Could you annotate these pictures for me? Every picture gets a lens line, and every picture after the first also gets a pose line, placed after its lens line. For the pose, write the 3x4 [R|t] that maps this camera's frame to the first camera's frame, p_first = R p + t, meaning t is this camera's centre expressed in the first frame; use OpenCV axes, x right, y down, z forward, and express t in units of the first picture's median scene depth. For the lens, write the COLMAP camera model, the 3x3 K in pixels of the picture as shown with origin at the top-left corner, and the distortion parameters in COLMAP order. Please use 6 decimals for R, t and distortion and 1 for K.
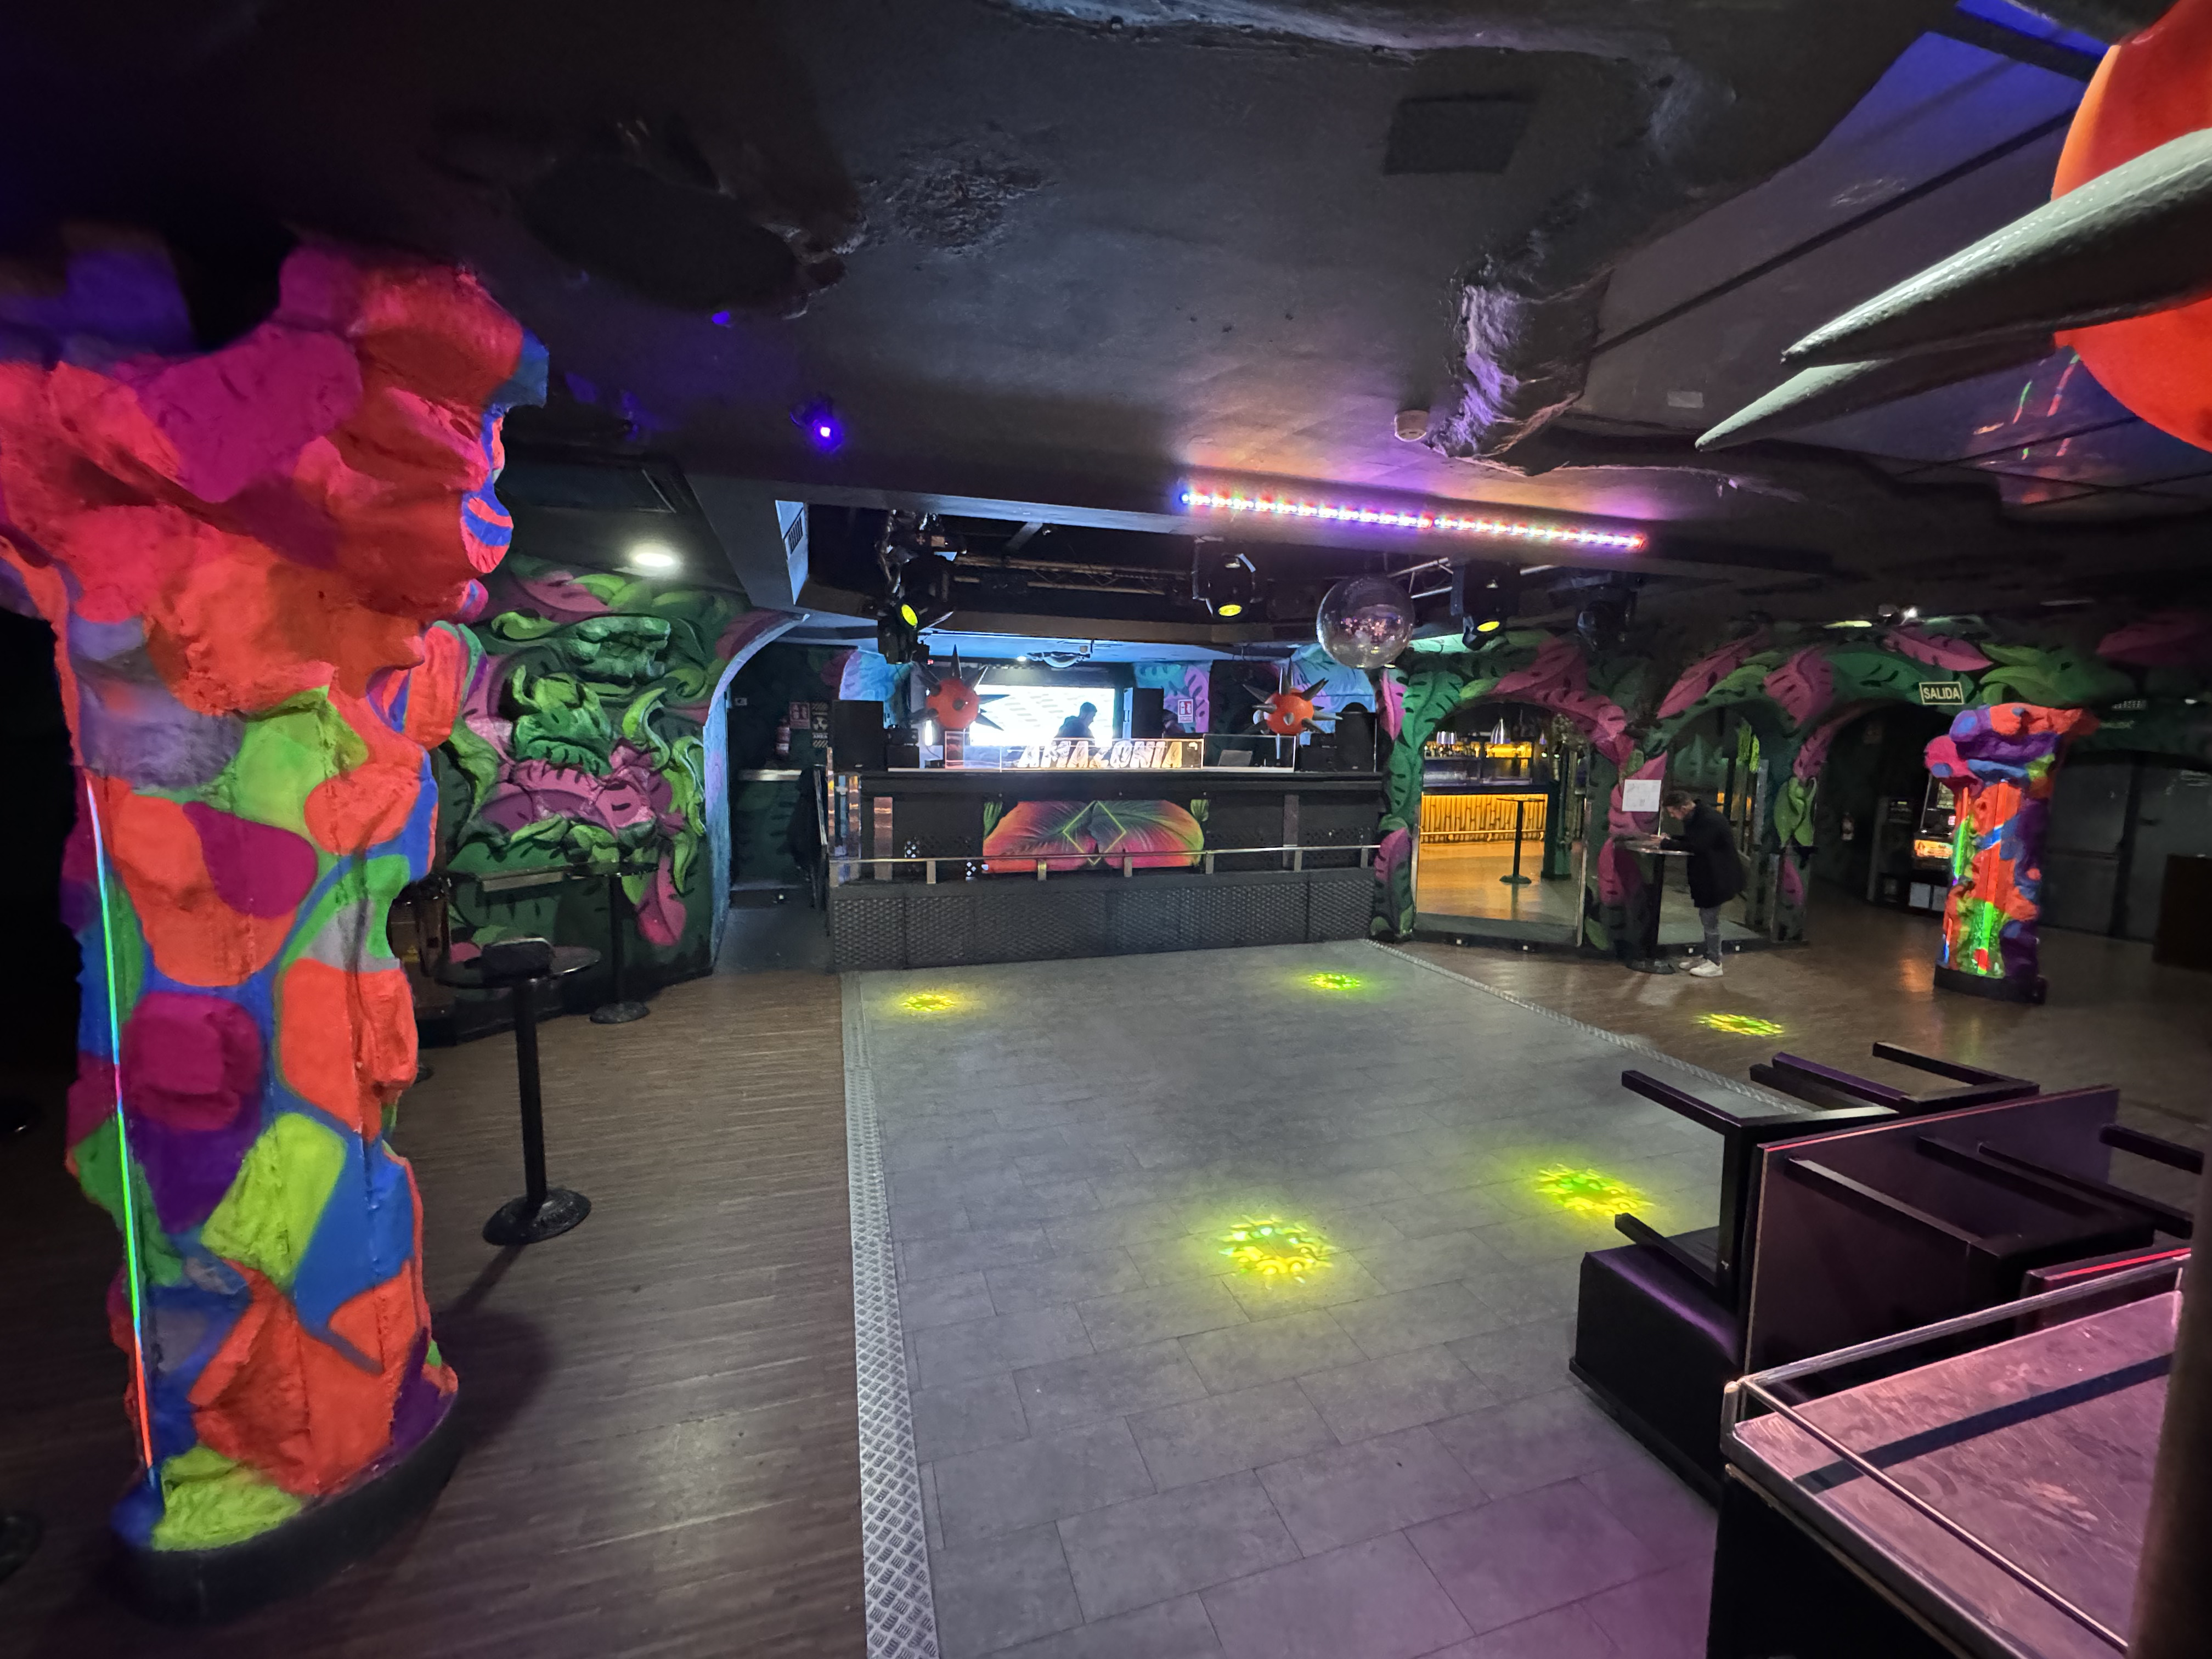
lens RADIAL K [[885.1, 0, 1106.0], [0, 885.1, 829.5], [0, 0, 1]] dist [-0.001121, 0.000026]
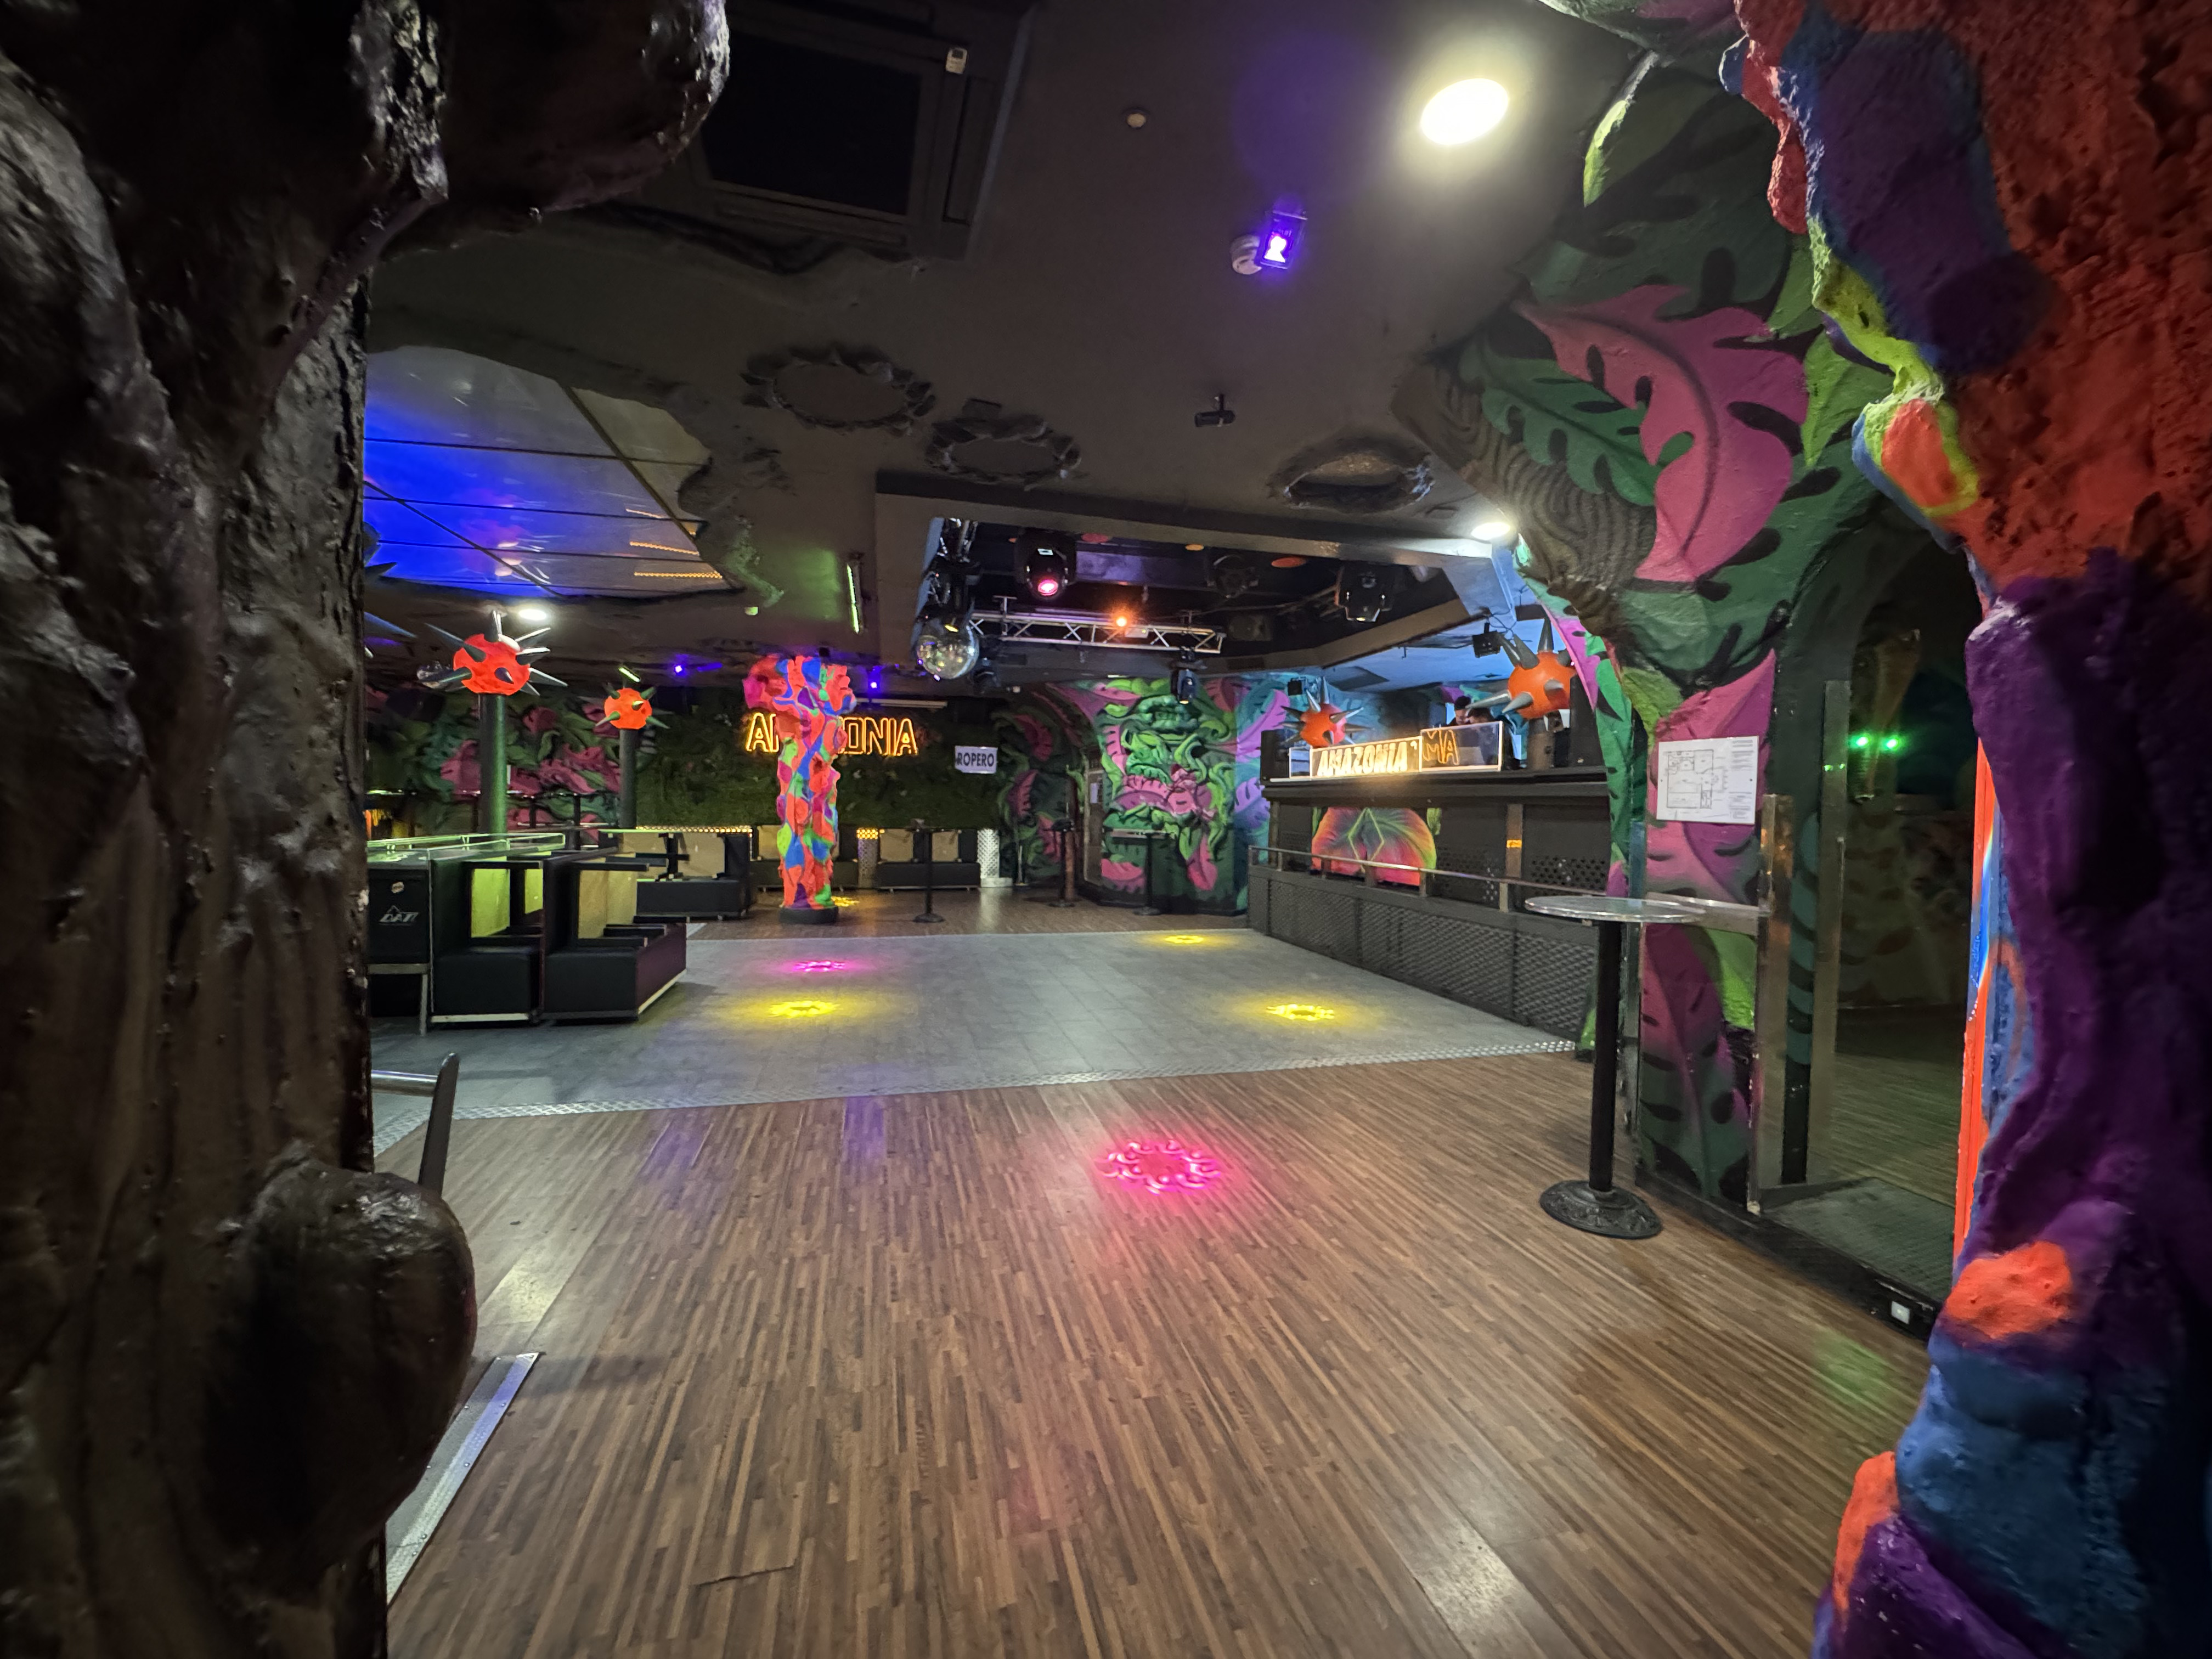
lens RADIAL K [[885.1, 0, 1106.0], [0, 885.1, 829.5], [0, 0, 1]] dist [-0.001121, 0.000026]
pose [[-0.051107, 0.015731, -0.998569, 1.009277], [-0.122650, 0.992208, 0.021908, 0.005971], [0.991133, 0.123594, -0.048779, 0.773673]]
